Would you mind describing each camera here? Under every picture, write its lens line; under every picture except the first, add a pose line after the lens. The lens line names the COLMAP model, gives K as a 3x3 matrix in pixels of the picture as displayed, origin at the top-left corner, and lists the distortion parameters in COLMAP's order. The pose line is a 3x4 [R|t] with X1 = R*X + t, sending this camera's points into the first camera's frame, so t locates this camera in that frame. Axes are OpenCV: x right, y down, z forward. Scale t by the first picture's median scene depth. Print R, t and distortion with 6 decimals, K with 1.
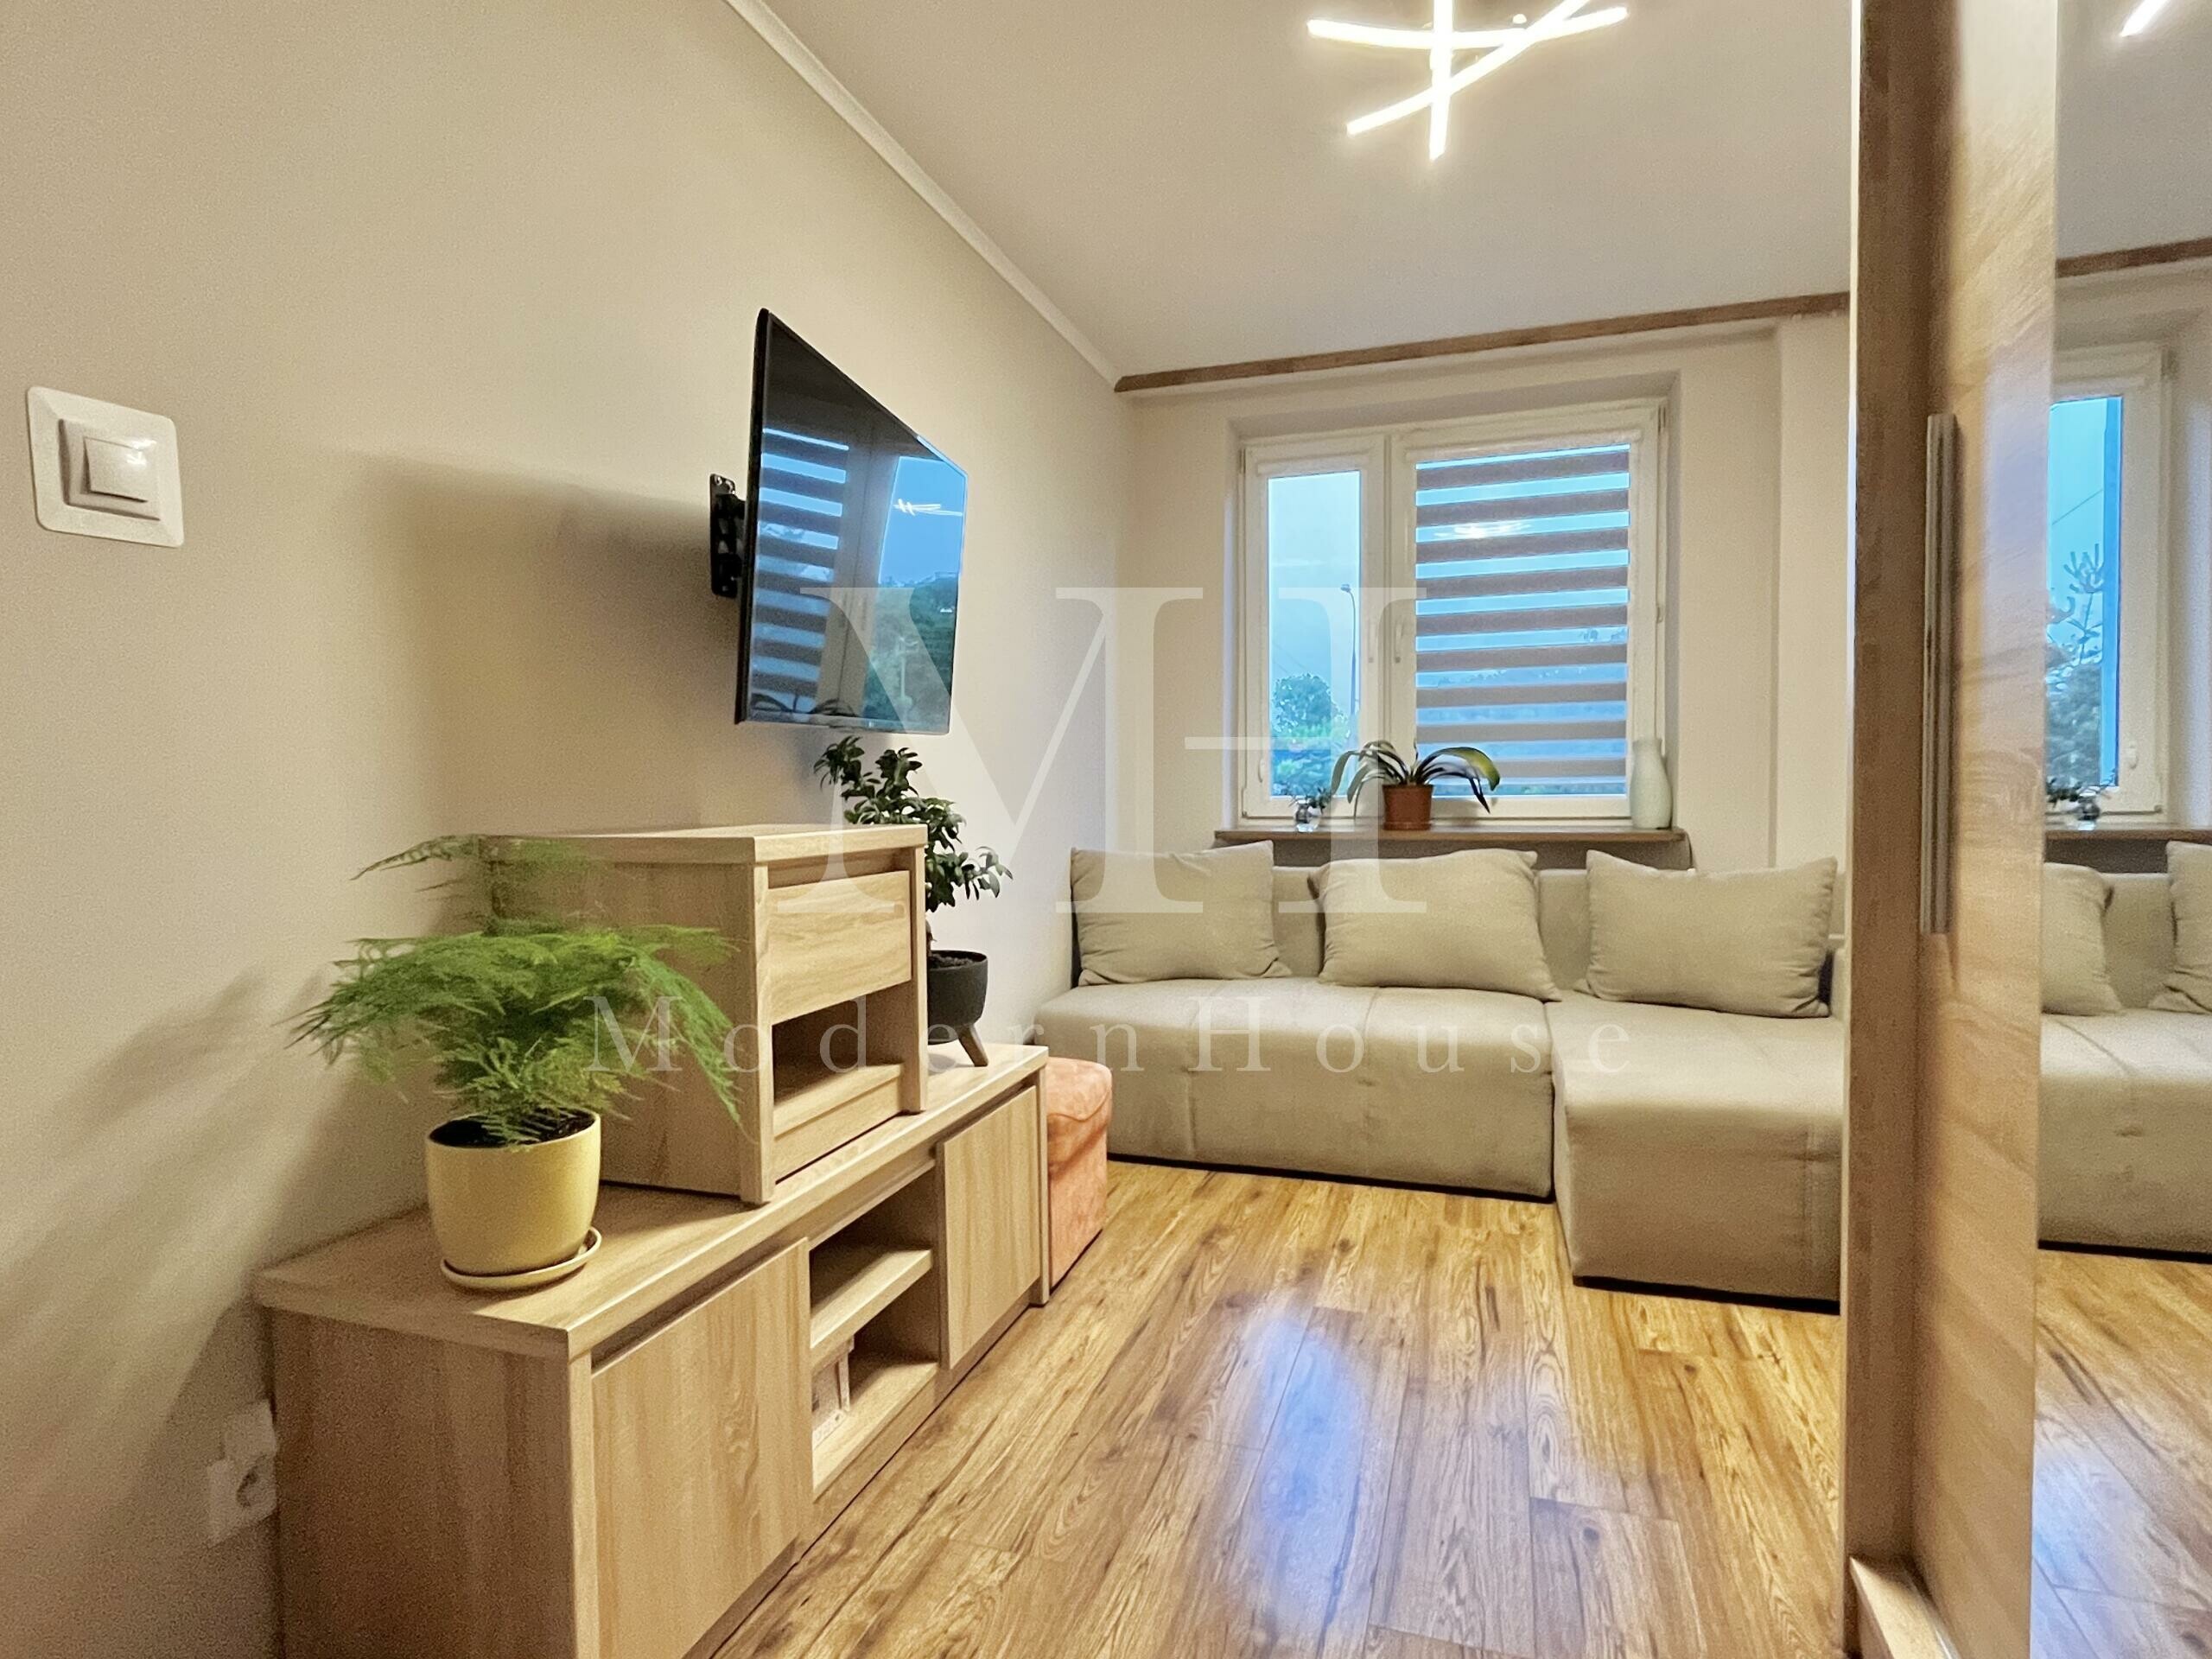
lens RADIAL K [[1184.5, 0, 1096.9], [0, 1184.5, 833.7], [0, 0, 1]] dist [0.001203, -0.001422]
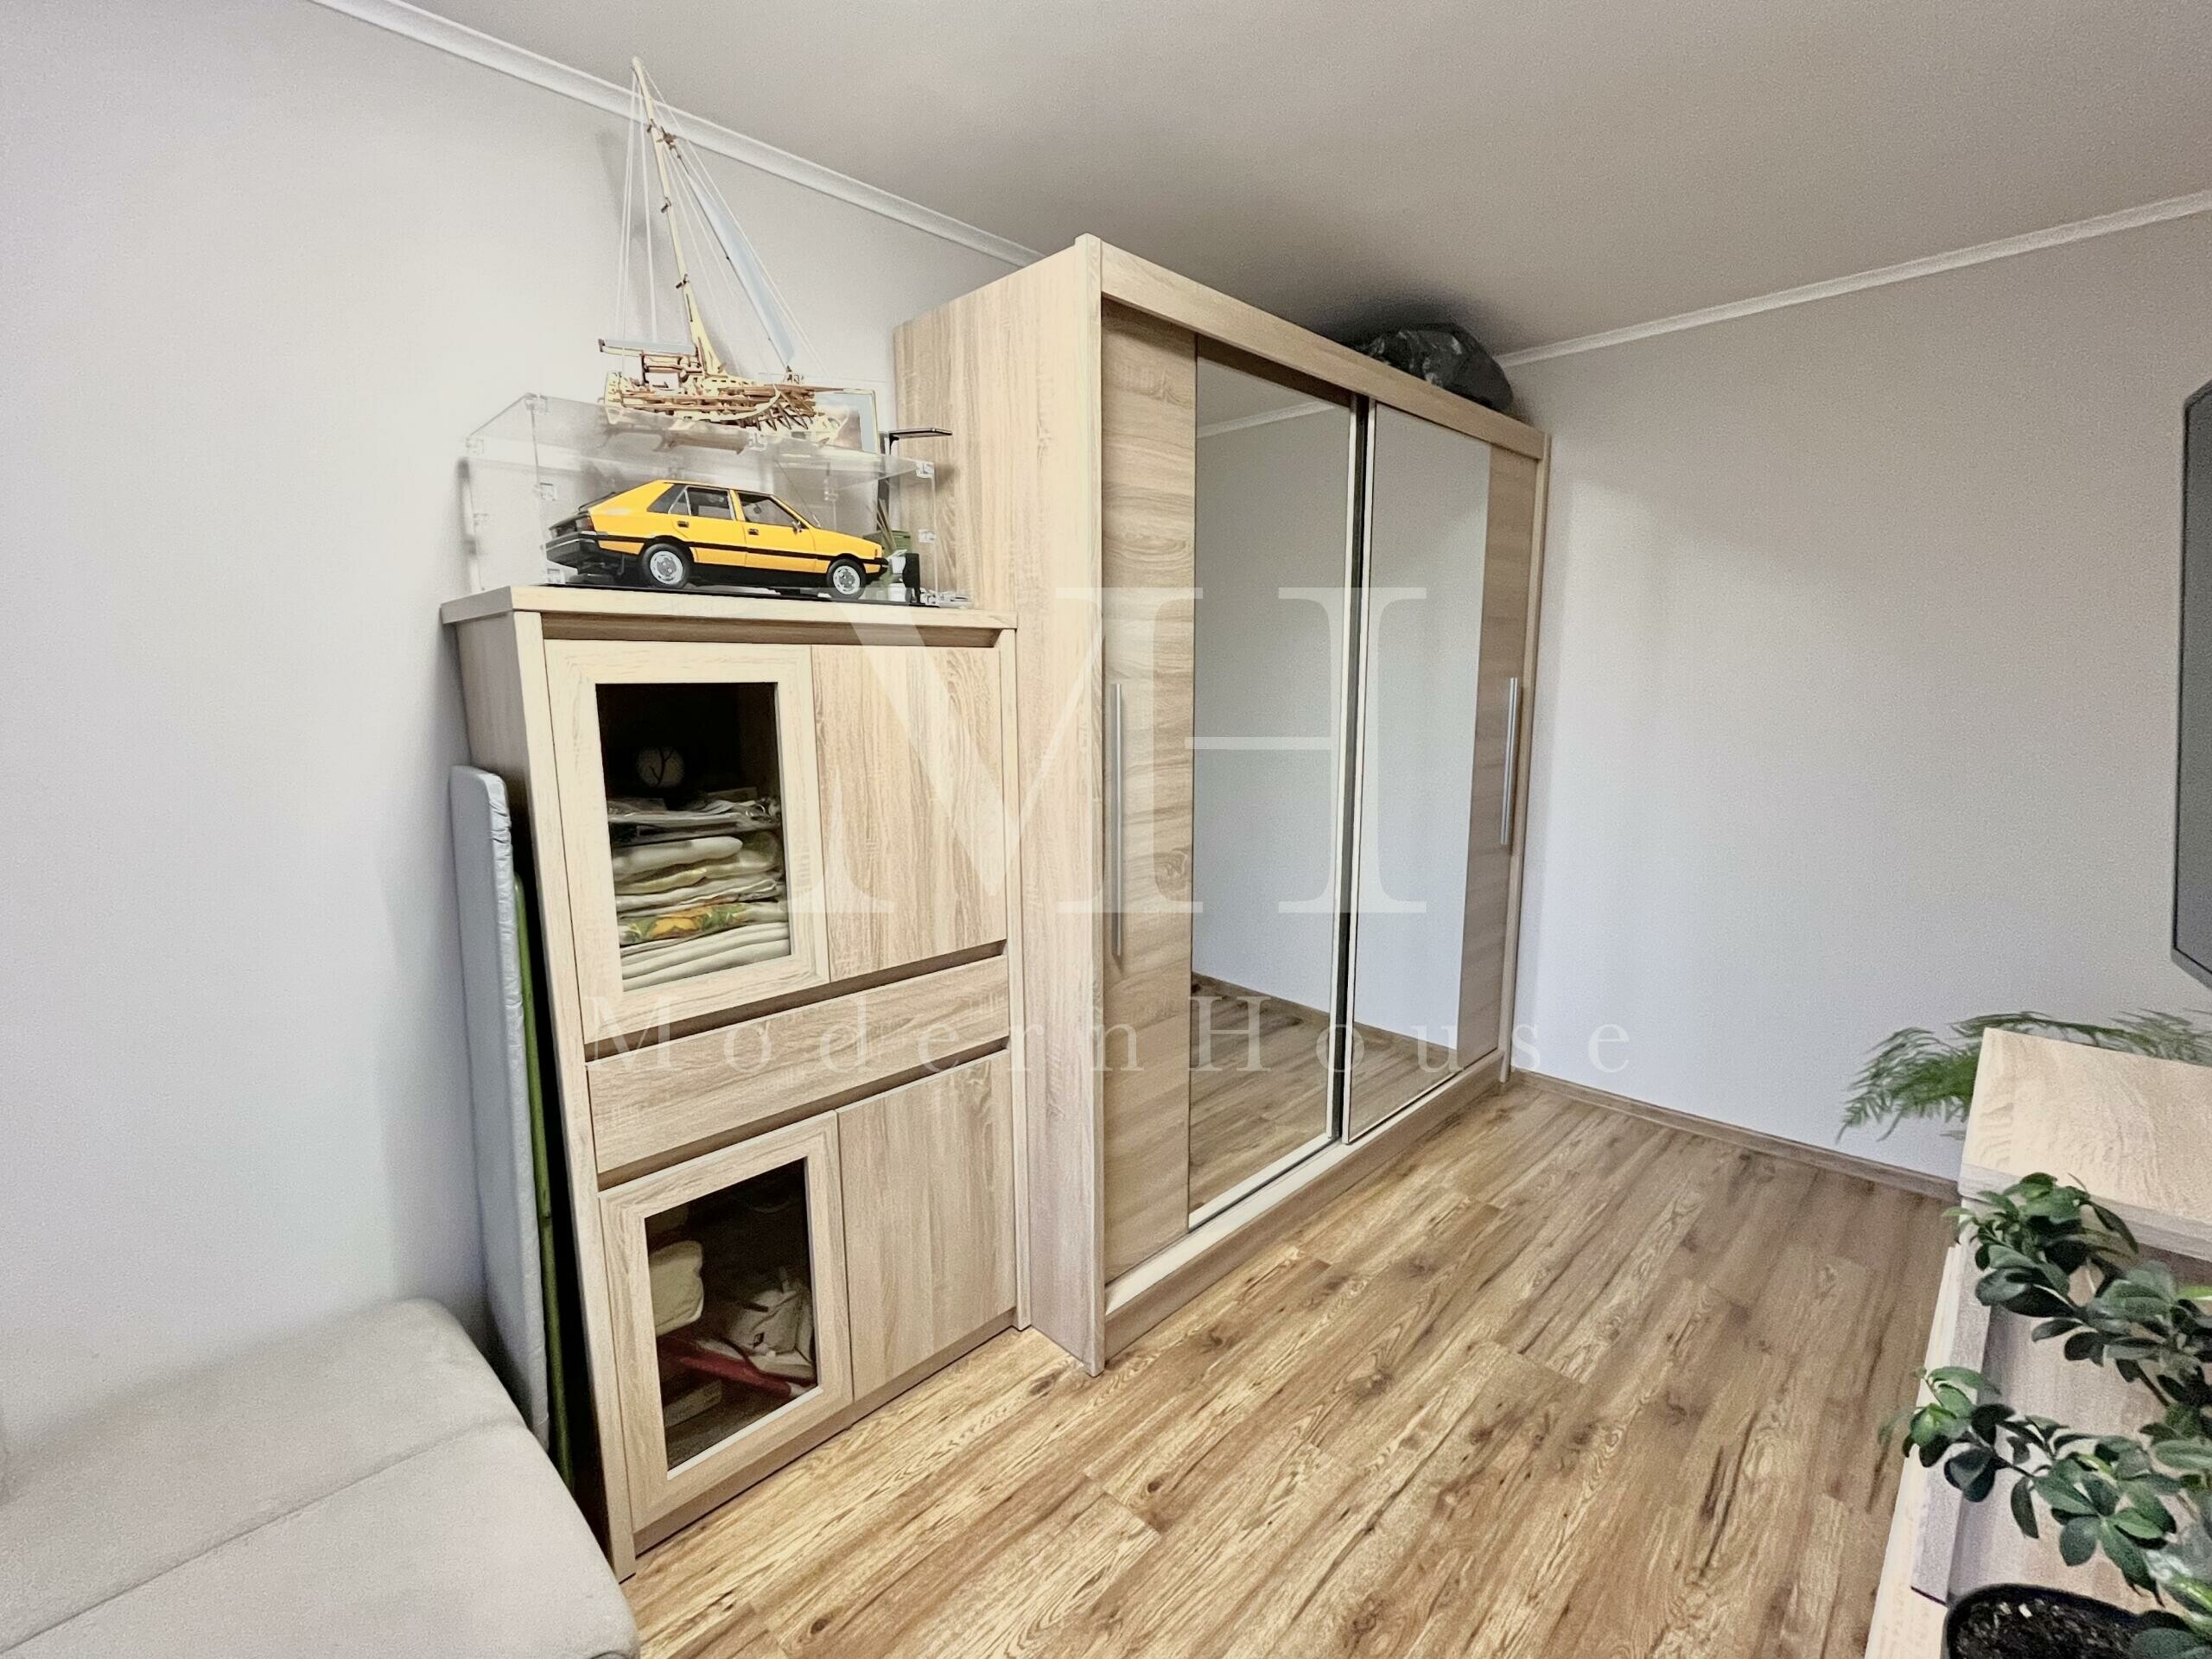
lens RADIAL K [[974.5, 0, 1099.7], [0, 974.5, 829.3], [0, 0, 1]] dist [0.000093, -0.000042]
pose [[-0.900785, -0.048401, 0.431560, 0.026340], [0.036164, 0.981957, 0.185614, -0.189498], [-0.432757, 0.182805, -0.882782, 1.097857]]
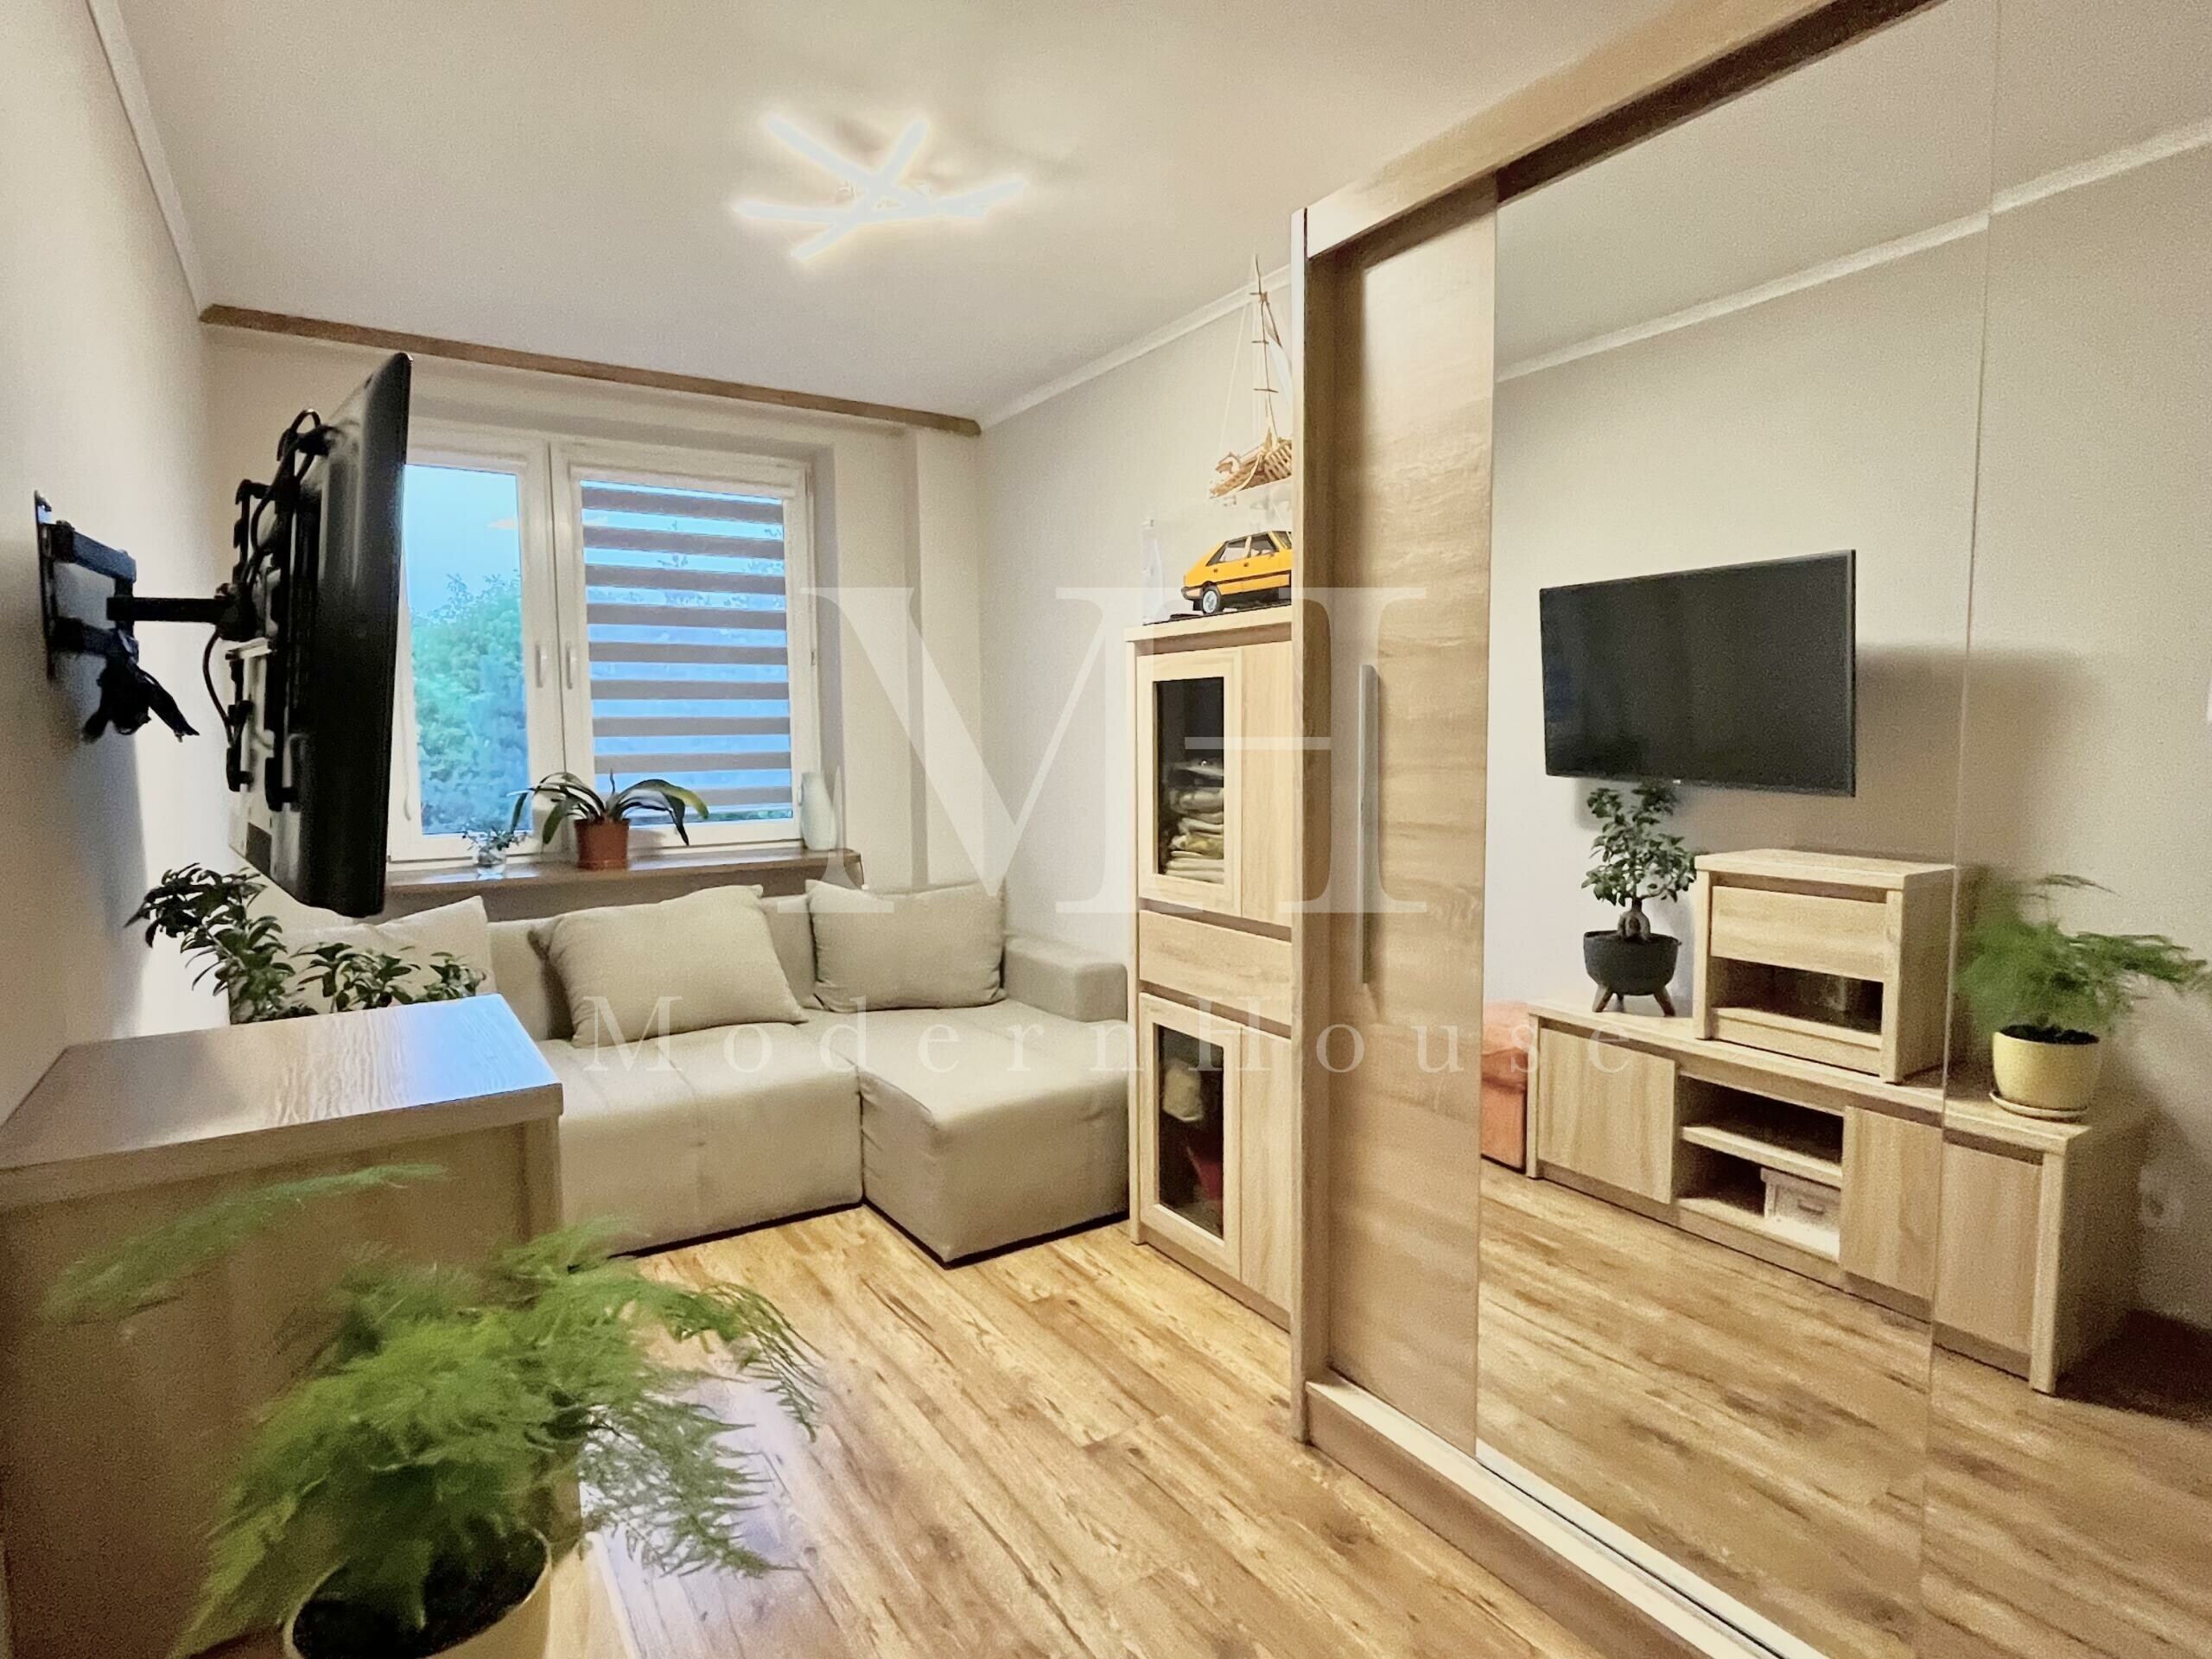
lens RADIAL K [[1184.5, 0, 1101.1], [0, 1184.5, 831.7], [0, 0, 1]] dist [0.001203, -0.001422]
pose [[0.626107, -0.060954, 0.777351, -0.354974], [0.034552, 0.998129, 0.050436, -0.100813], [-0.778971, -0.004720, 0.627042, 0.121020]]
